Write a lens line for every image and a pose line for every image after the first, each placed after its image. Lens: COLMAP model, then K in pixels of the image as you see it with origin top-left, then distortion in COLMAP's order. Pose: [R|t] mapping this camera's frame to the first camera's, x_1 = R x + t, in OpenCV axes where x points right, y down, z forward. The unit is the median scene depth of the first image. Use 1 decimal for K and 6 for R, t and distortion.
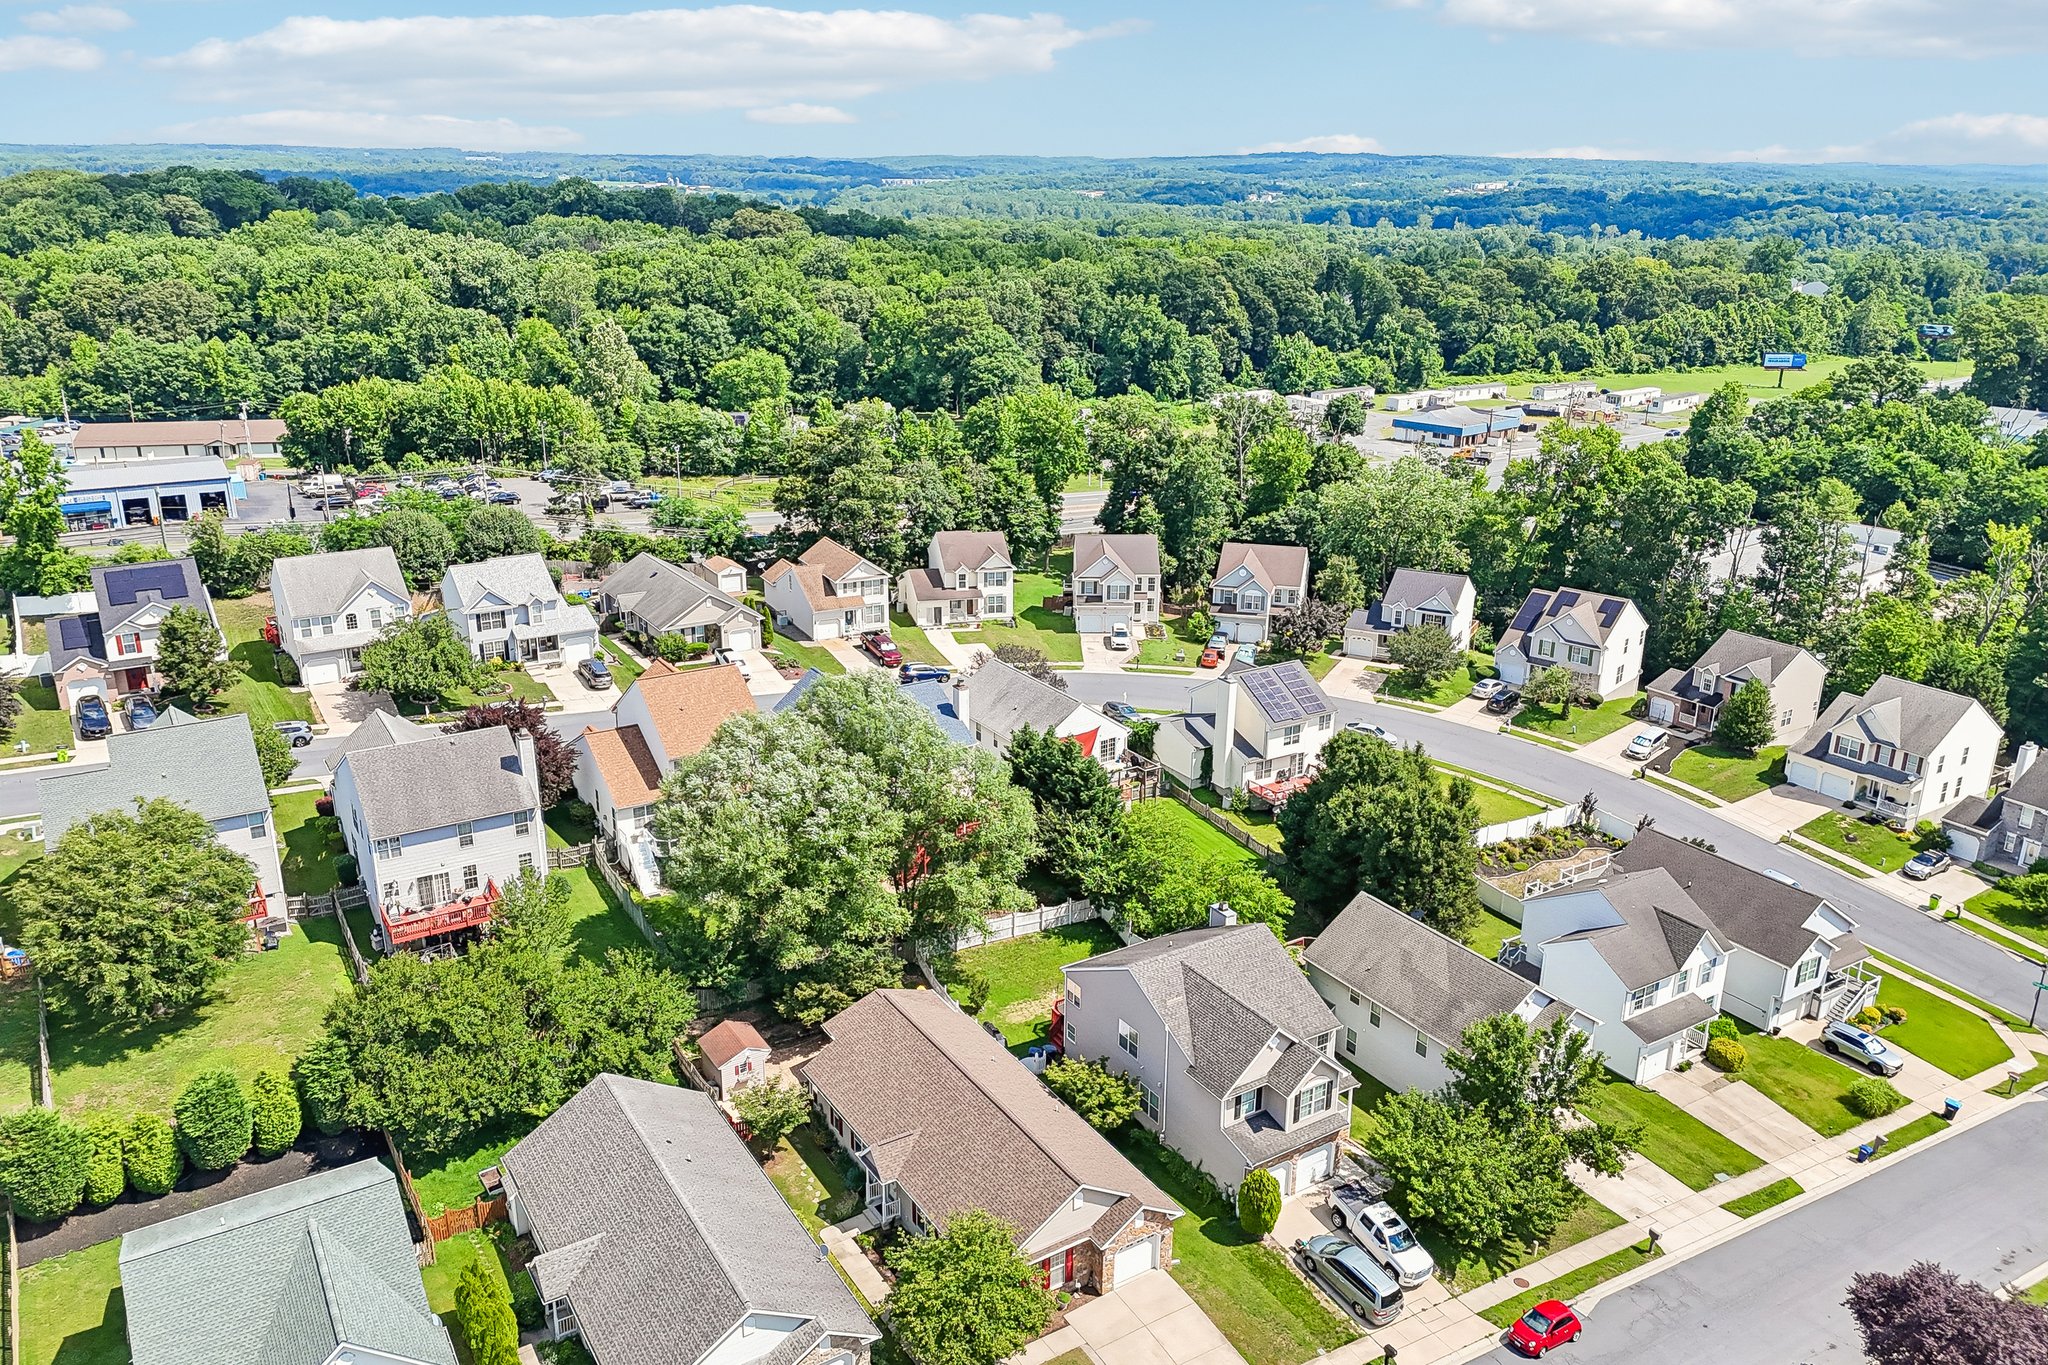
lens RADIAL K [[1485.2, 0, 1017.9], [0, 1485.2, 725.1], [0, 0, 1]] dist [0.094116, -0.107512]
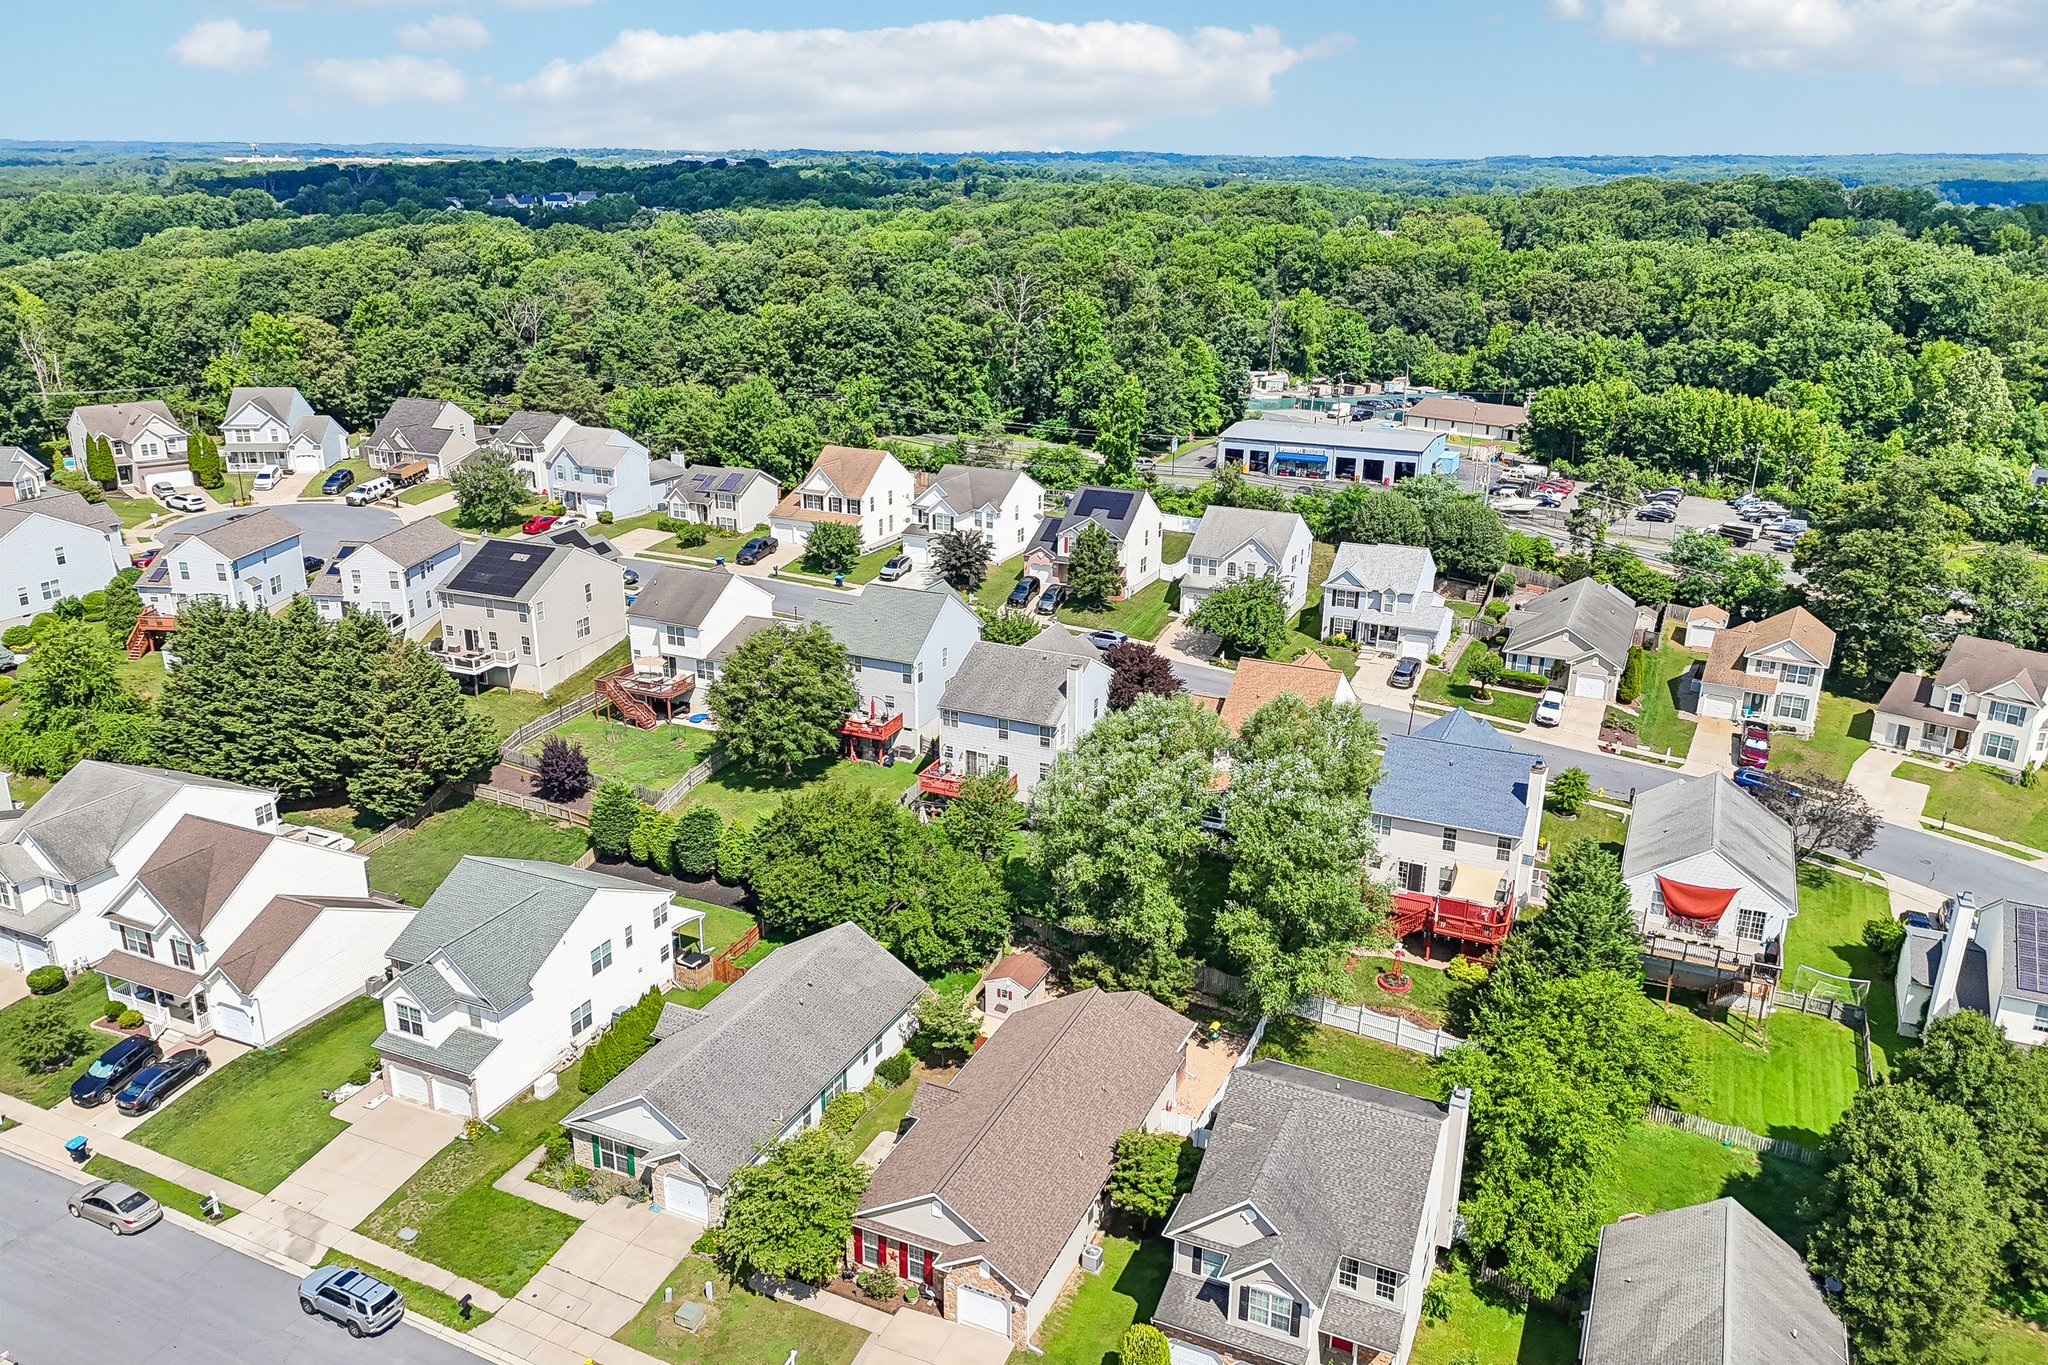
lens RADIAL K [[1485.2, 0, 1017.9], [0, 1485.2, 725.1], [0, 0, 1]] dist [0.094116, -0.107512]
pose [[0.553291, 0.290865, -0.780555, 0.291319], [-0.295513, 0.944645, 0.142540, -0.053307], [0.778808, 0.151799, 0.608618, 0.156306]]
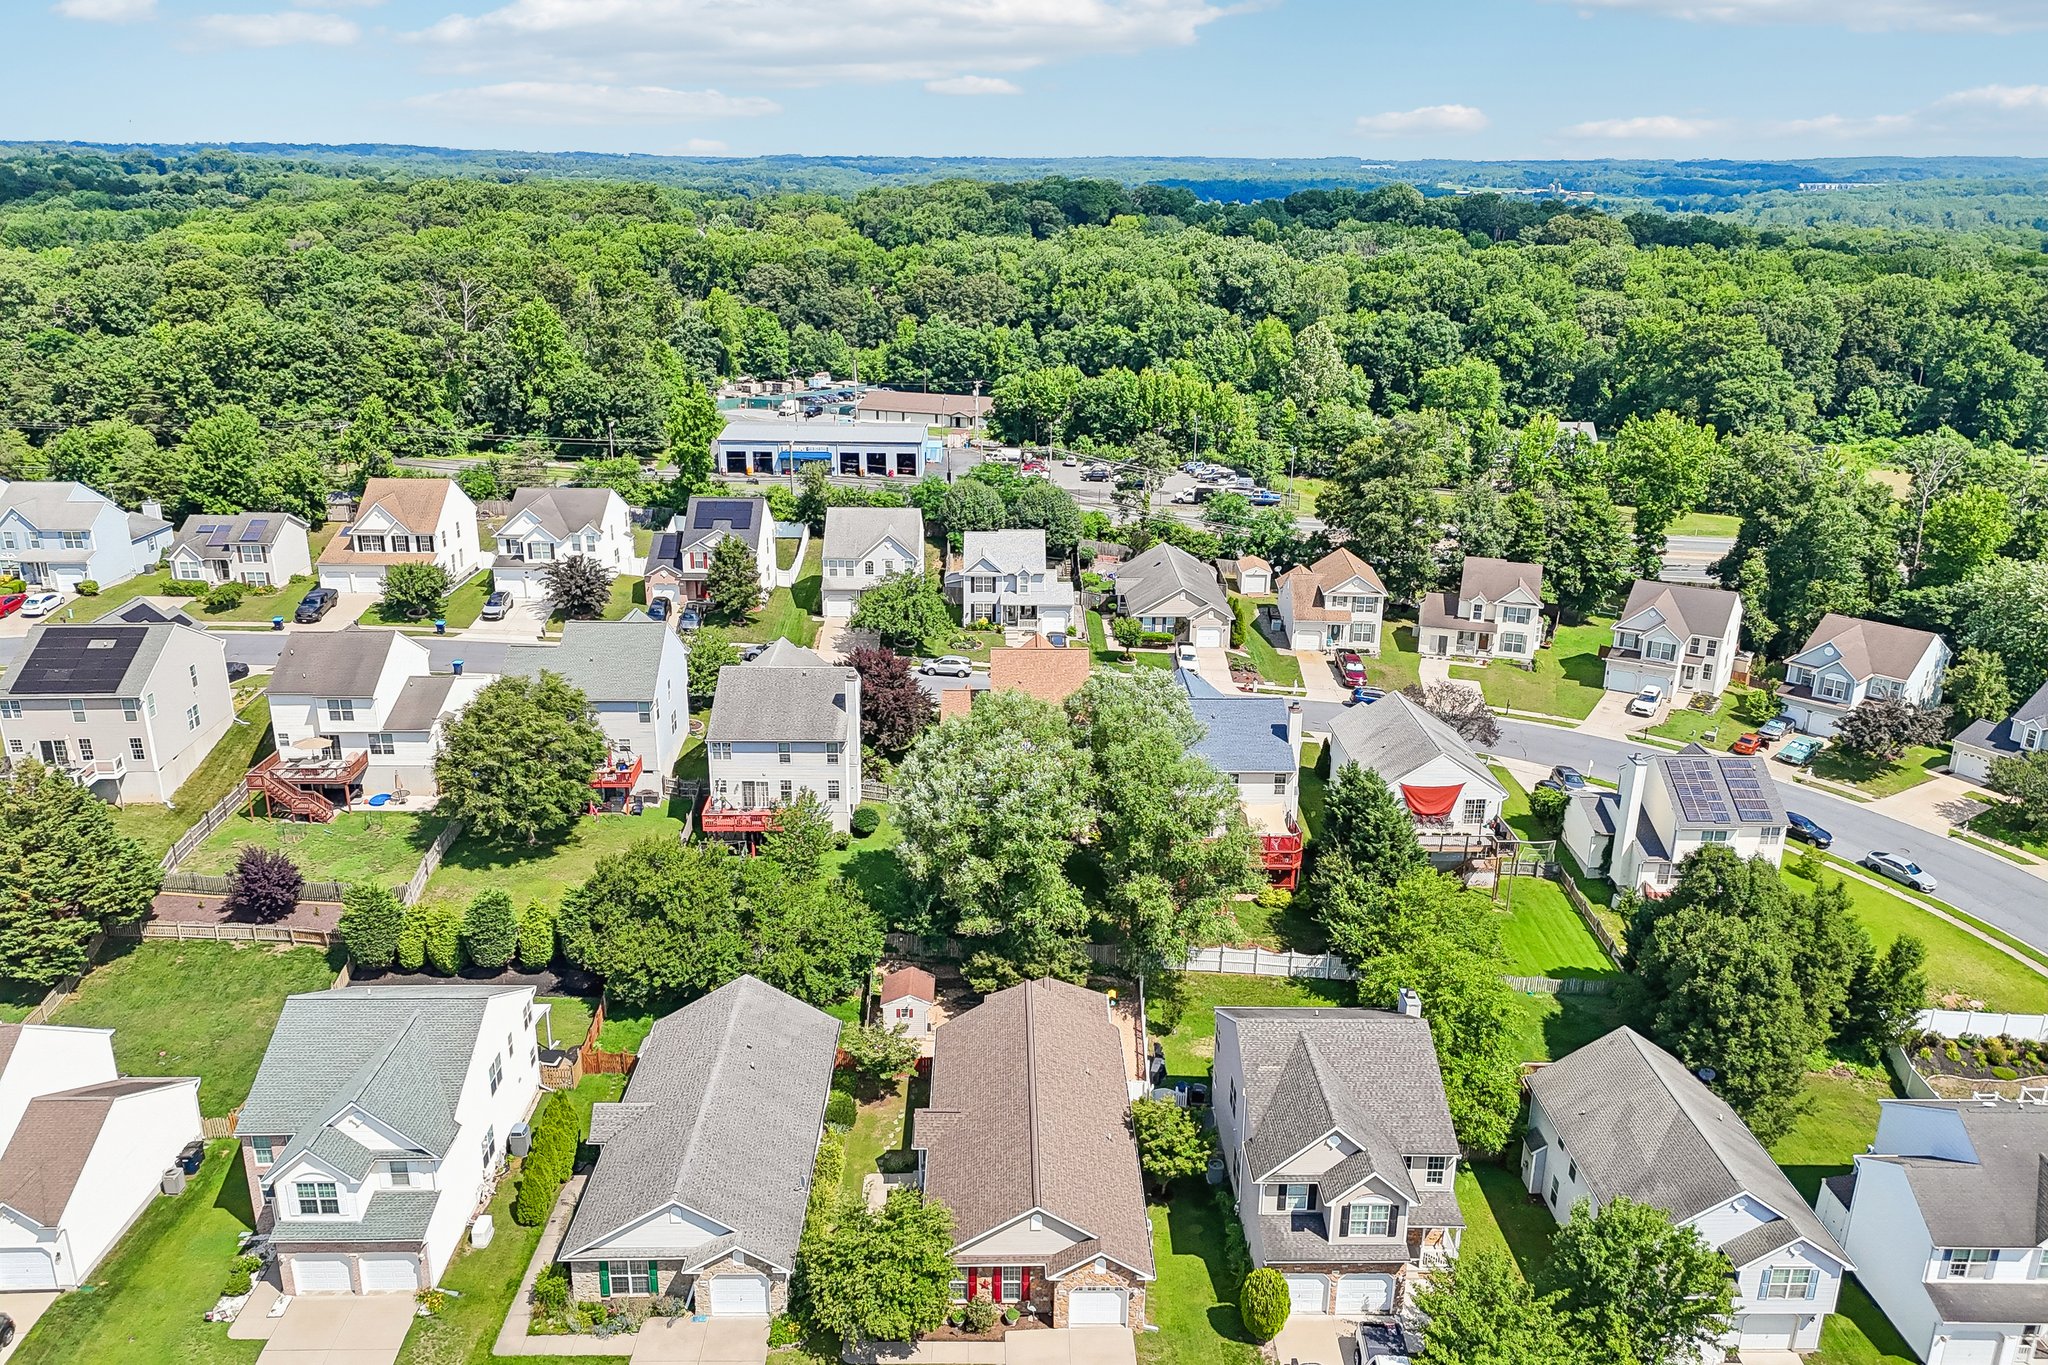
lens RADIAL K [[1485.2, 0, 1017.9], [0, 1485.2, 725.1], [0, 0, 1]] dist [0.094116, -0.107512]
pose [[0.856327, 0.180600, -0.483826, 0.174252], [-0.182477, 0.982240, 0.043677, -0.015936], [0.483121, 0.050885, 0.874074, 0.049029]]
